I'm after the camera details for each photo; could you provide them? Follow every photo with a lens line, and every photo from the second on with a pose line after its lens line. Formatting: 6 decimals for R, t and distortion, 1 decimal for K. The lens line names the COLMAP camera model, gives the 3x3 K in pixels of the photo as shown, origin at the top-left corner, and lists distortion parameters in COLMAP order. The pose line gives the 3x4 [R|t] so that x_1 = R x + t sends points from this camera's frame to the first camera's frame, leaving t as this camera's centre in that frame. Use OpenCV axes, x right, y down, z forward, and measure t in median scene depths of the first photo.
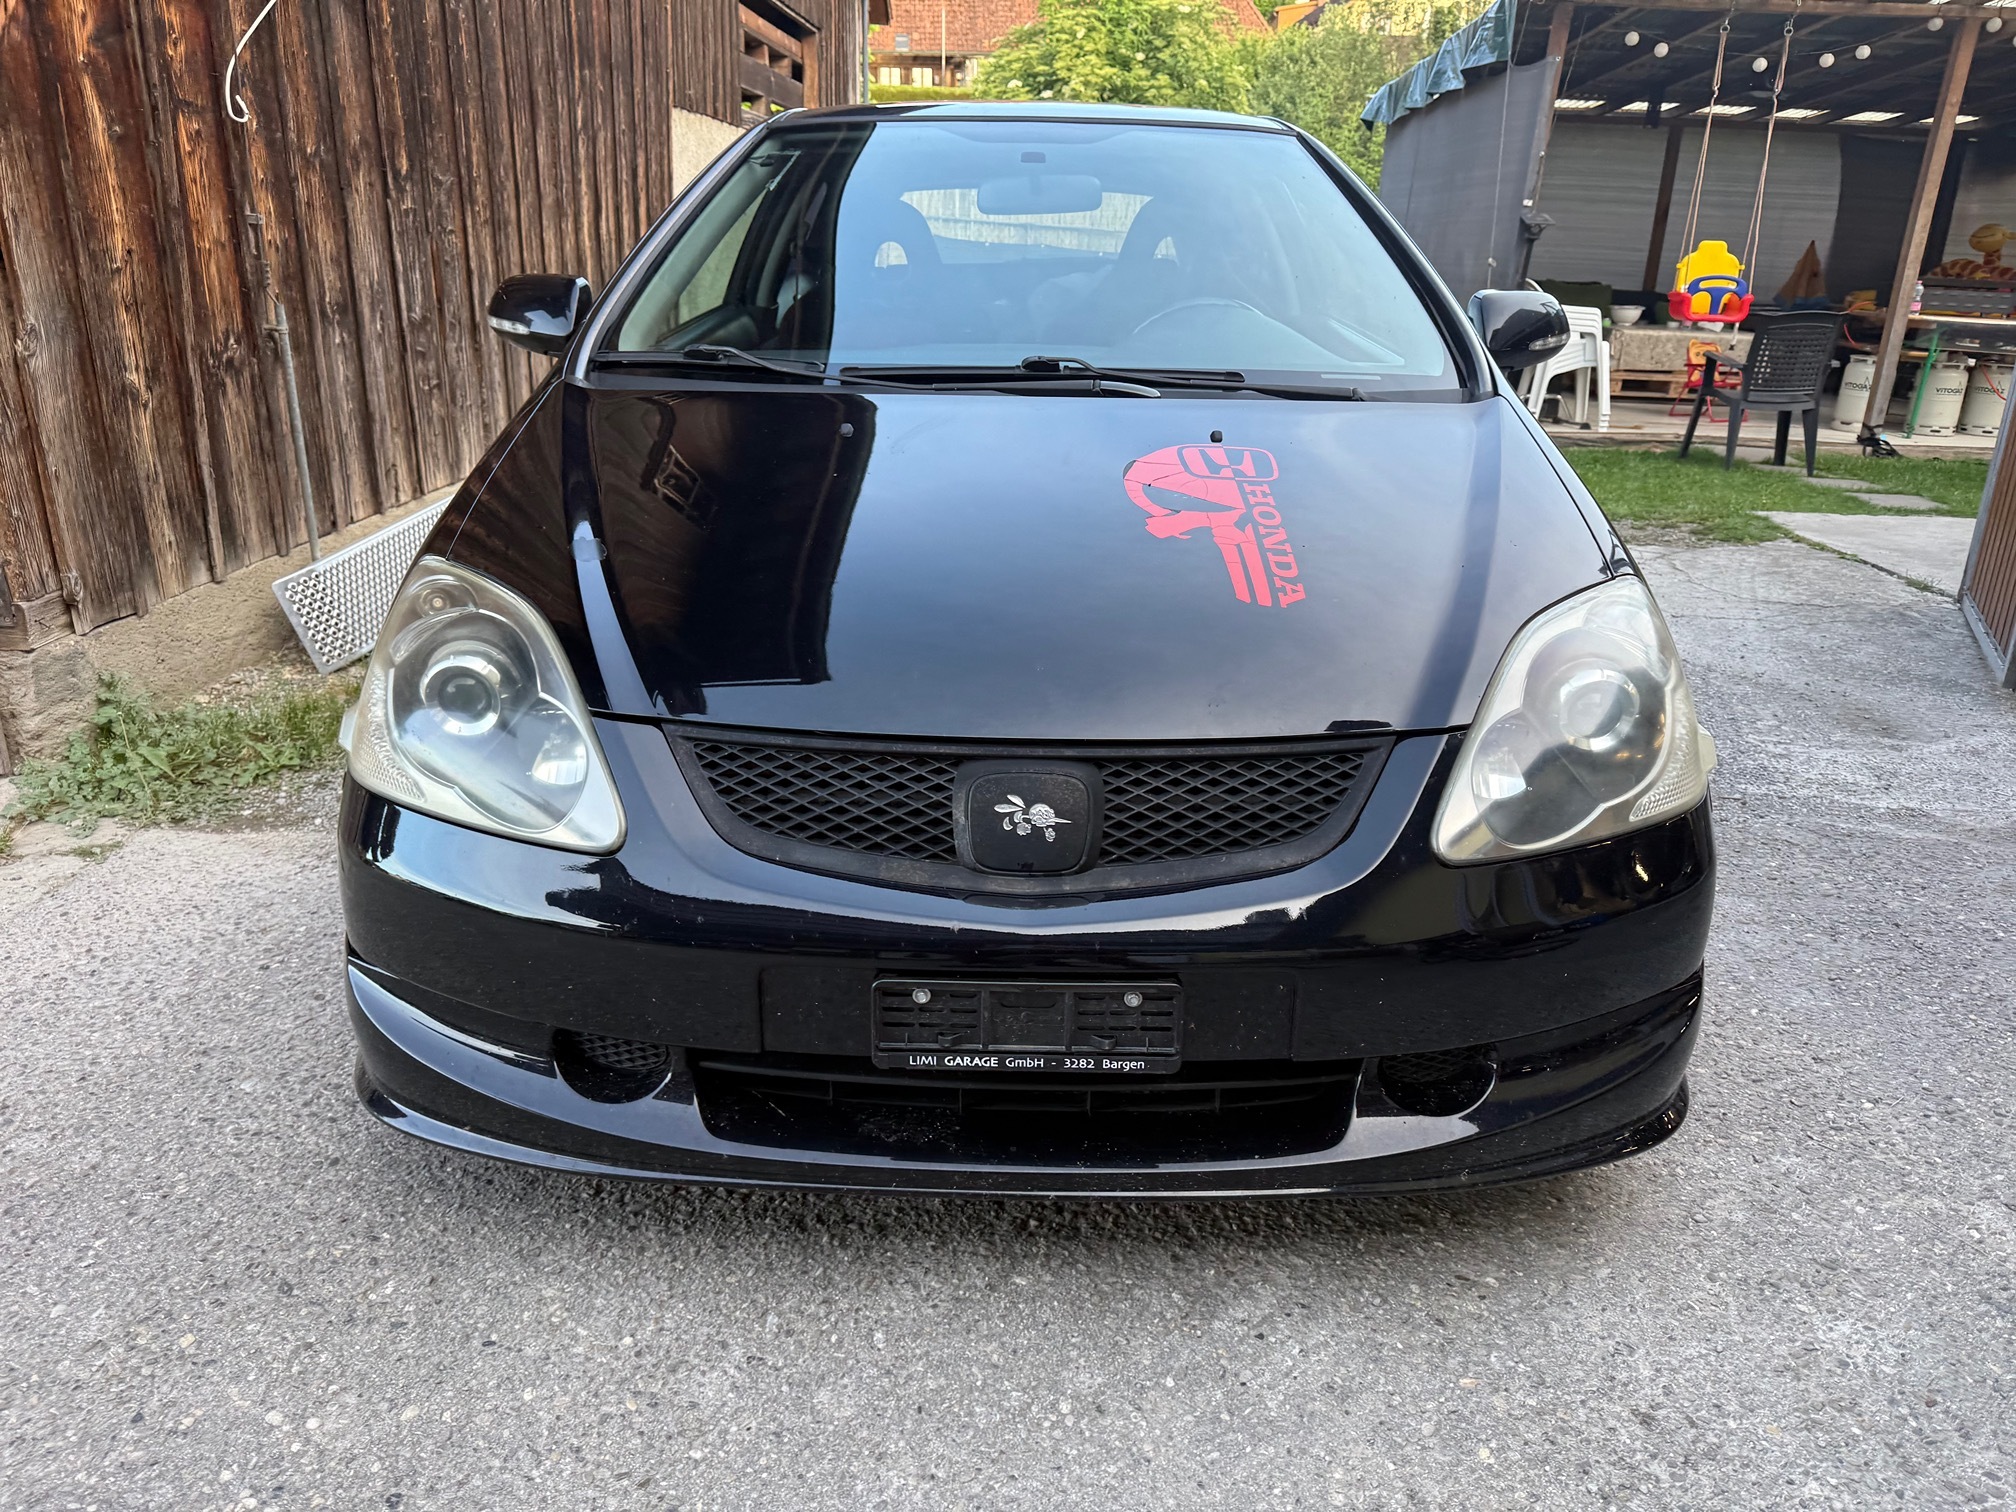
lens RADIAL K [[1468.6, 0, 1007.2], [0, 1468.6, 724.2], [0, 0, 1]] dist [0.010172, 0.011258]
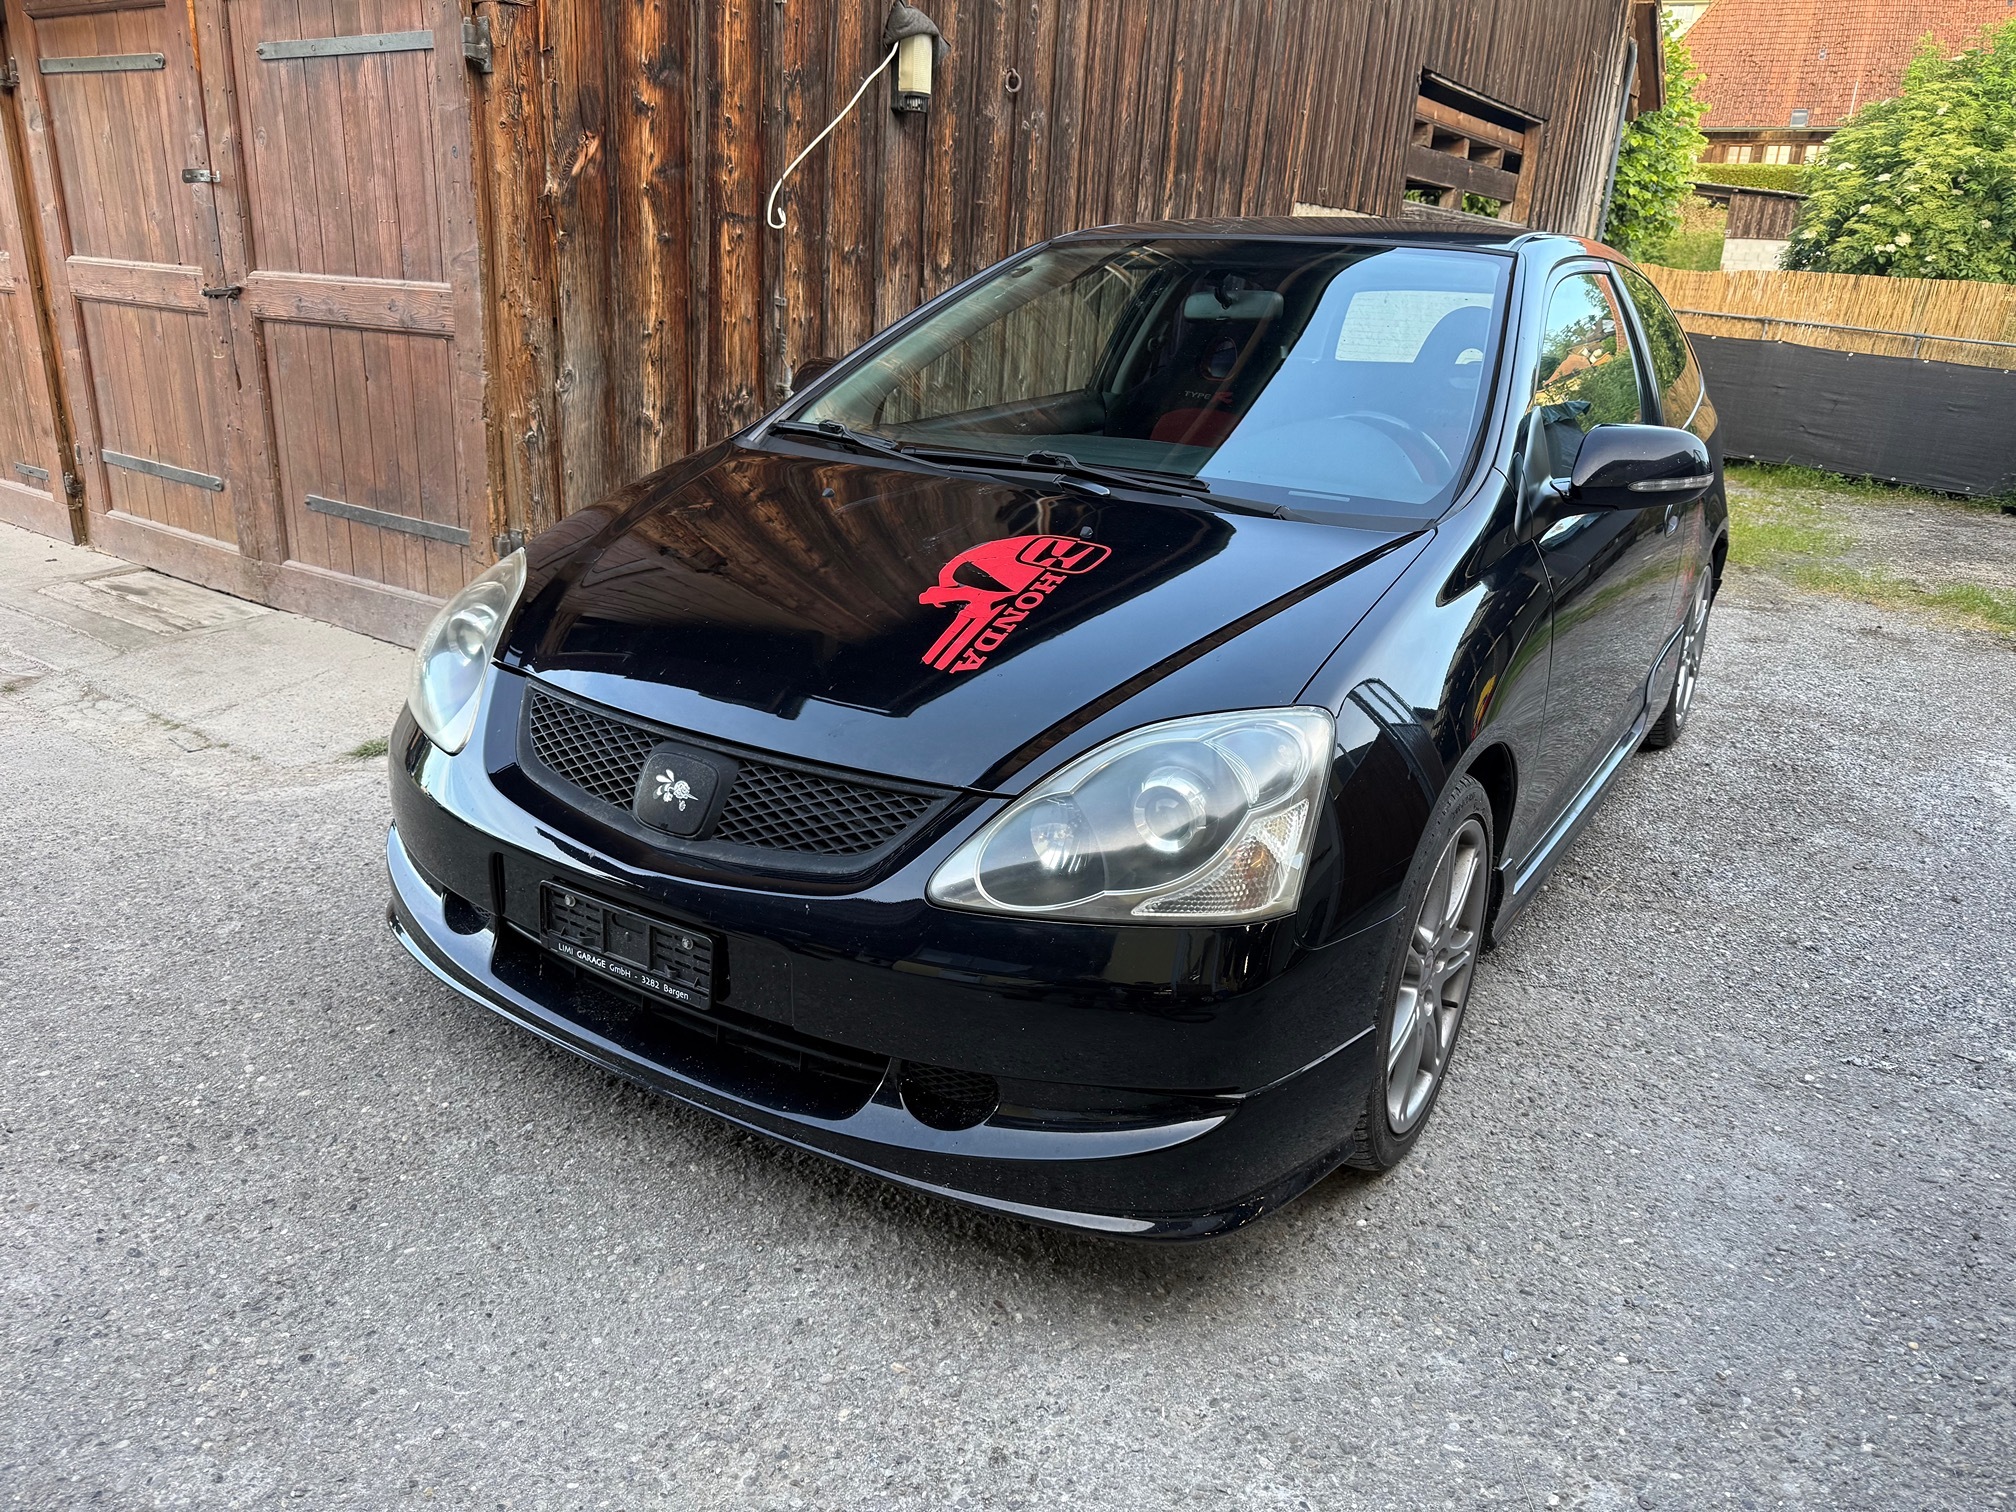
lens RADIAL K [[1447.7, 0, 1008.0], [0, 1447.7, 756.0], [0, 0, 1]] dist [0.075244, -0.081169]
pose [[0.839039, 0.193350, -0.508556, 0.430297], [-0.207015, 0.977870, 0.030239, -0.030840], [0.503148, 0.079906, 0.860498, 0.020760]]
